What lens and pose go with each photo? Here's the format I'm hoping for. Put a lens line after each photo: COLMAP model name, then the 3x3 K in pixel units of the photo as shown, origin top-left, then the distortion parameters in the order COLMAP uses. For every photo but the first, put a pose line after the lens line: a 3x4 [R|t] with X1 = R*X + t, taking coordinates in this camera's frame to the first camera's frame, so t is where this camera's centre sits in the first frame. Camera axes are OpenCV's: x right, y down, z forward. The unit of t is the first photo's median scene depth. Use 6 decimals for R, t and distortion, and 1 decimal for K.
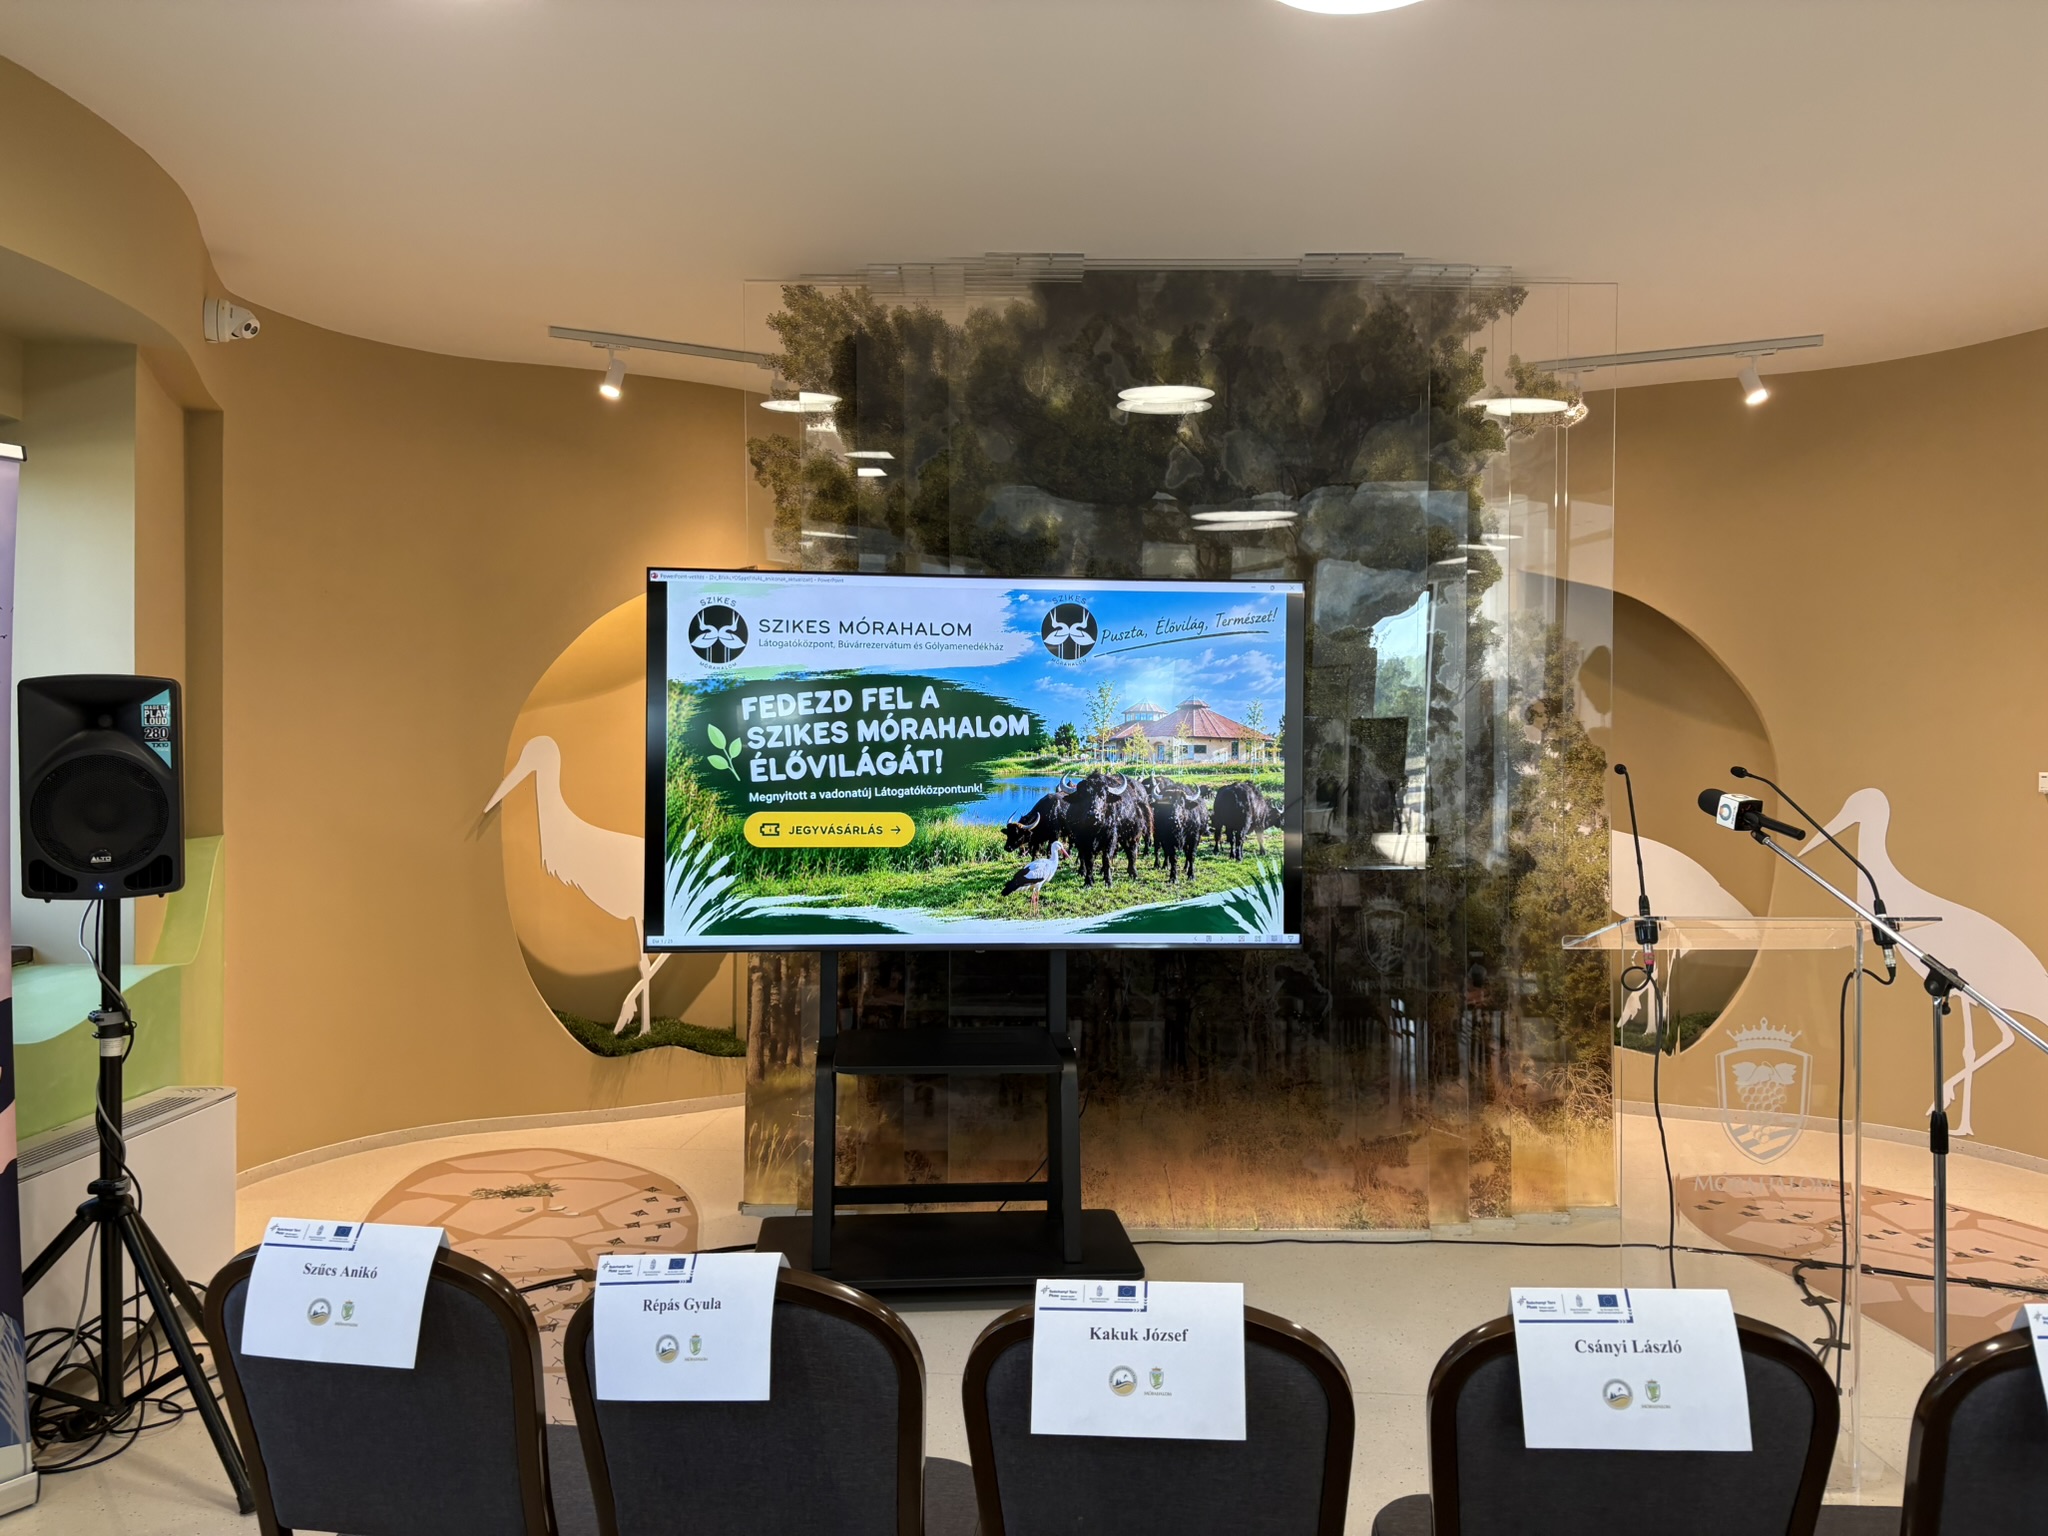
lens RADIAL K [[1575.7, 0, 1034.5], [0, 1575.7, 758.9], [0, 0, 1]] dist [0.082815, -0.122198]
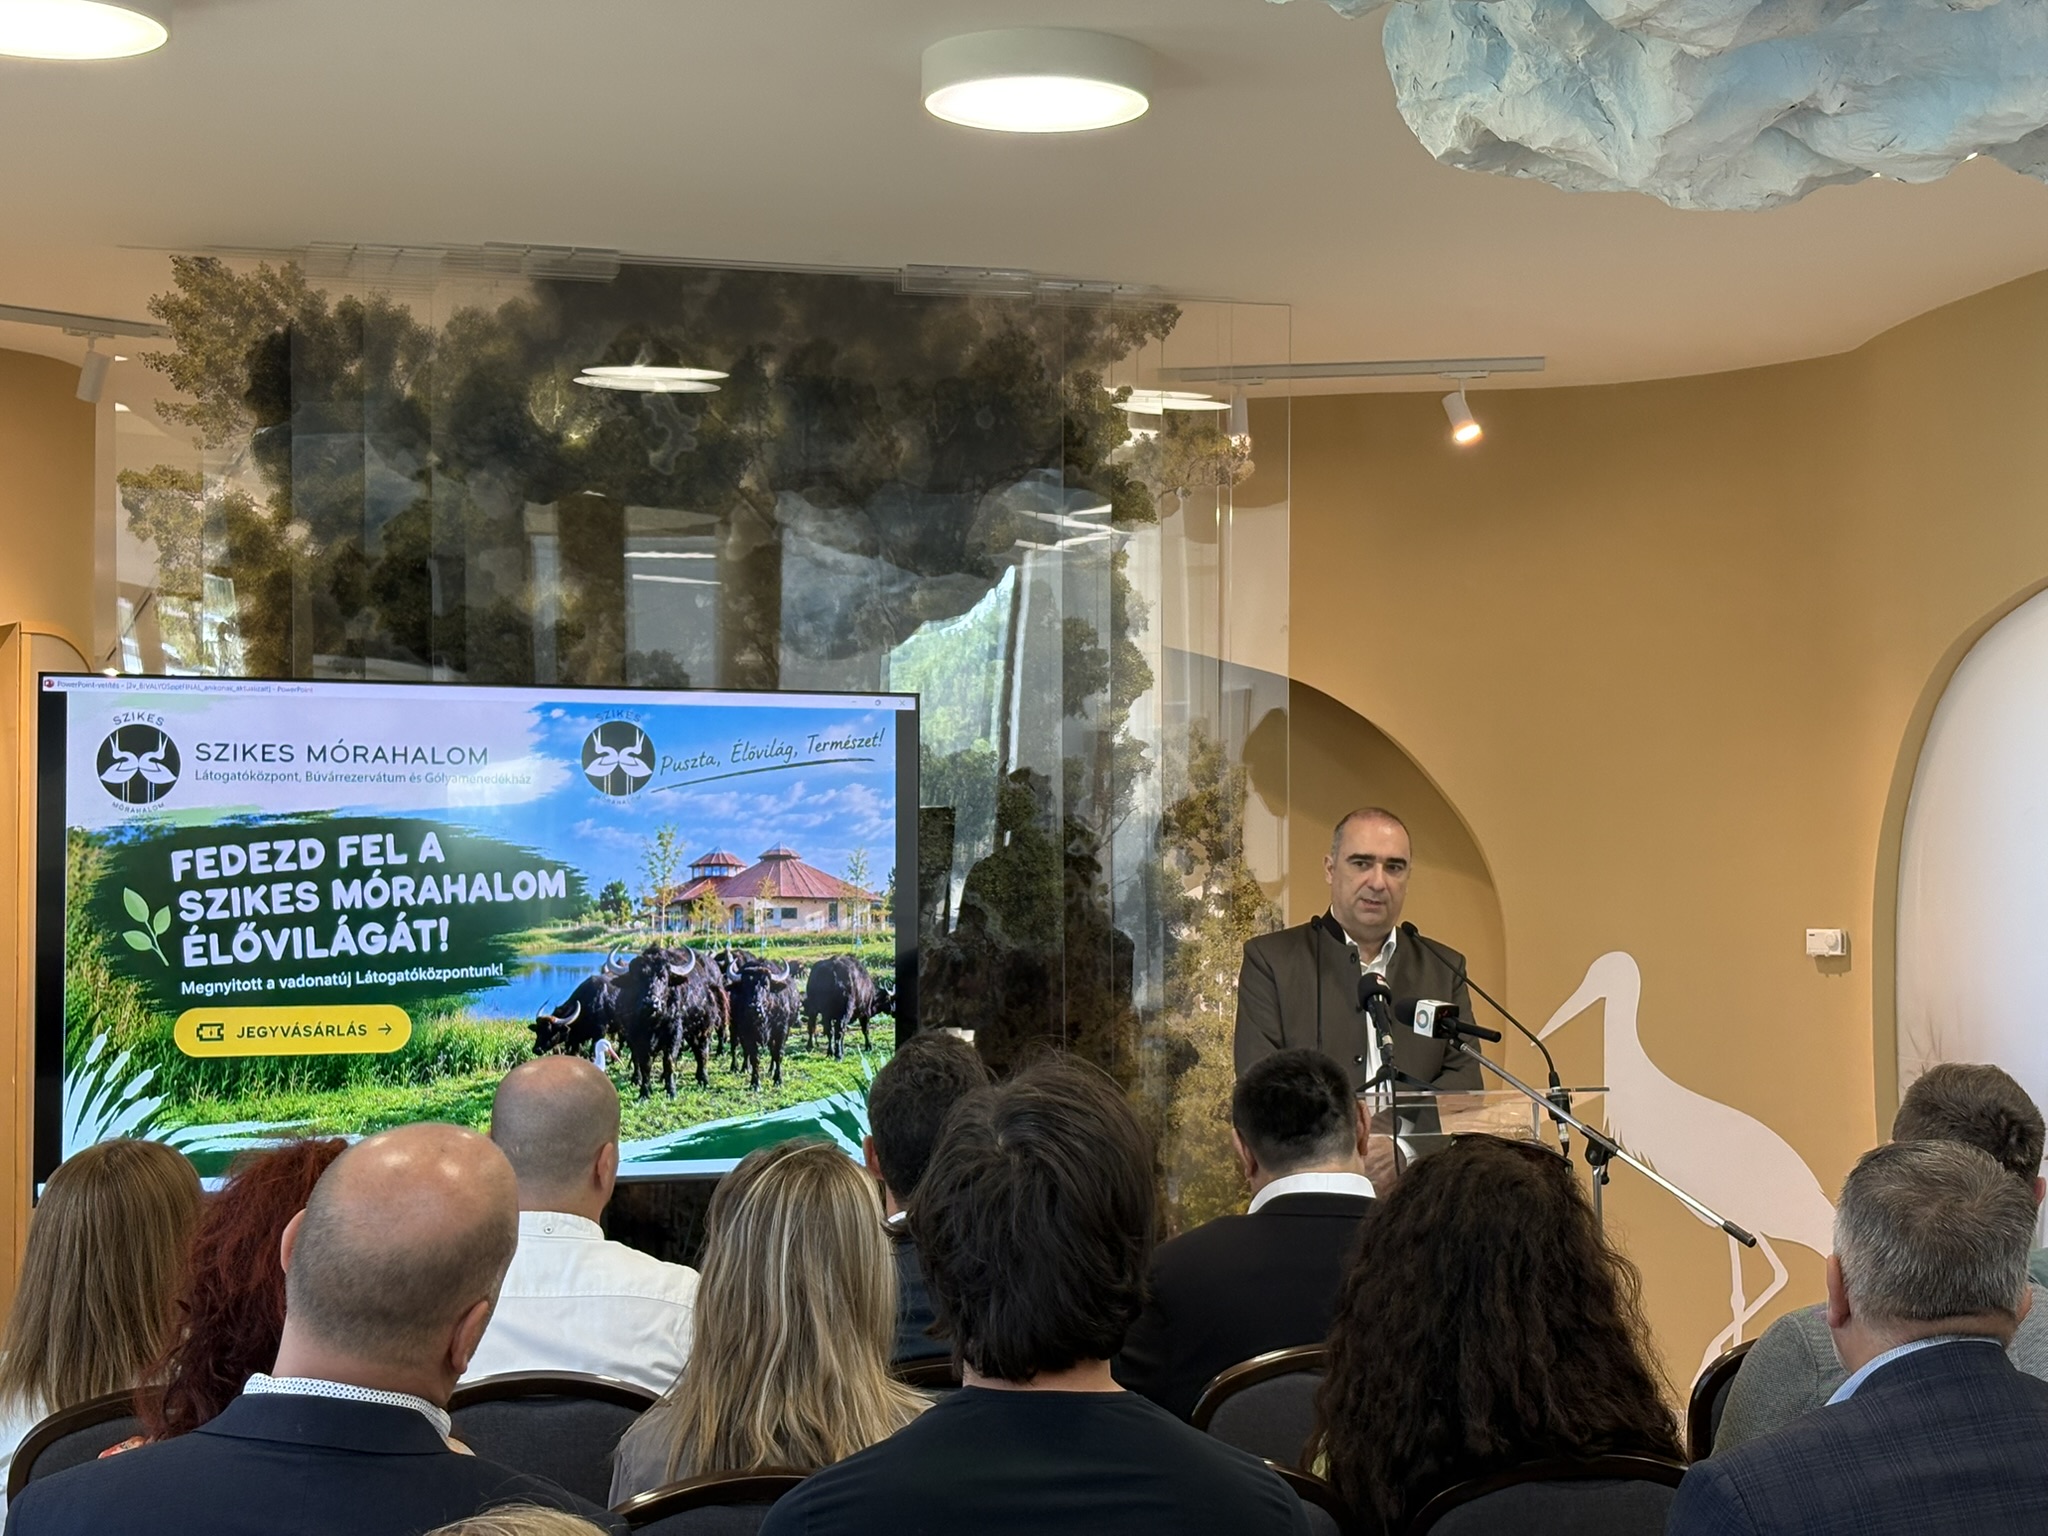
lens RADIAL K [[3232.3, 0, 1041.8], [0, 3232.3, 775.5], [0, 0, 1]] dist [0.122525, 0.000000]
pose [[0.960689, 0.001046, 0.277625, -0.210954], [0.009473, 0.999287, -0.036546, -0.014487], [-0.277465, 0.037739, 0.959994, -0.534145]]
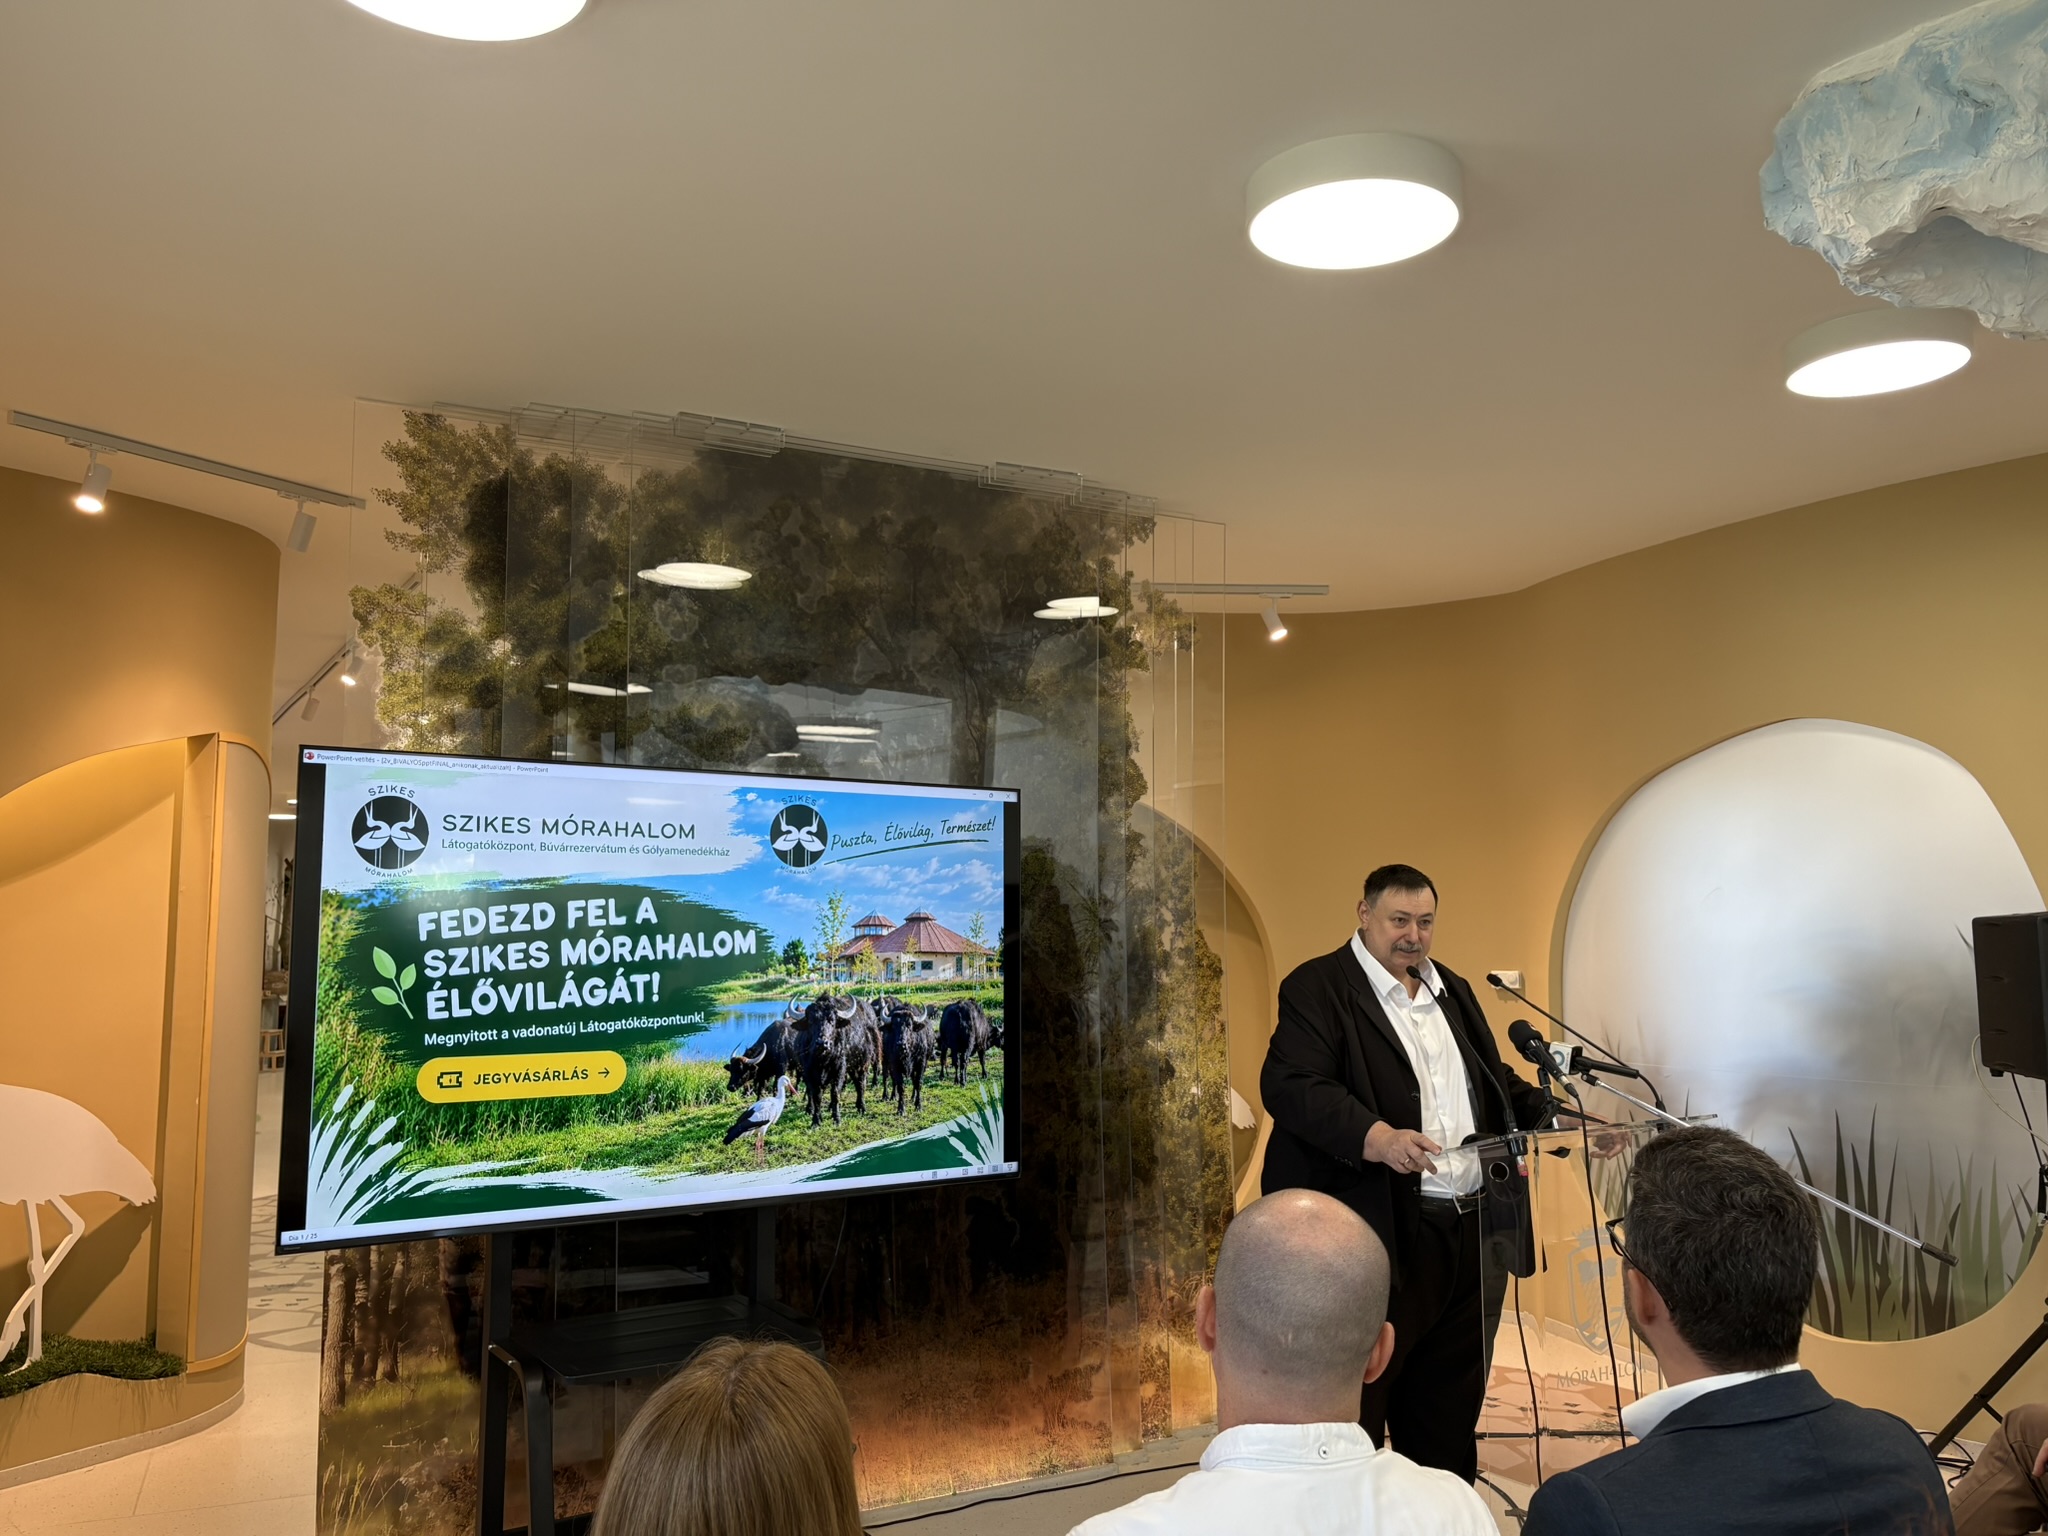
lens RADIAL K [[1612.5, 0, 1040.8], [0, 1612.5, 771.2], [0, 0, 1]] dist [0.039962, -0.053548]
pose [[0.874365, 0.040856, 0.483545, -0.299451], [0.011687, 0.994388, -0.105151, -0.019613], [-0.485127, 0.097592, 0.868981, 0.133275]]
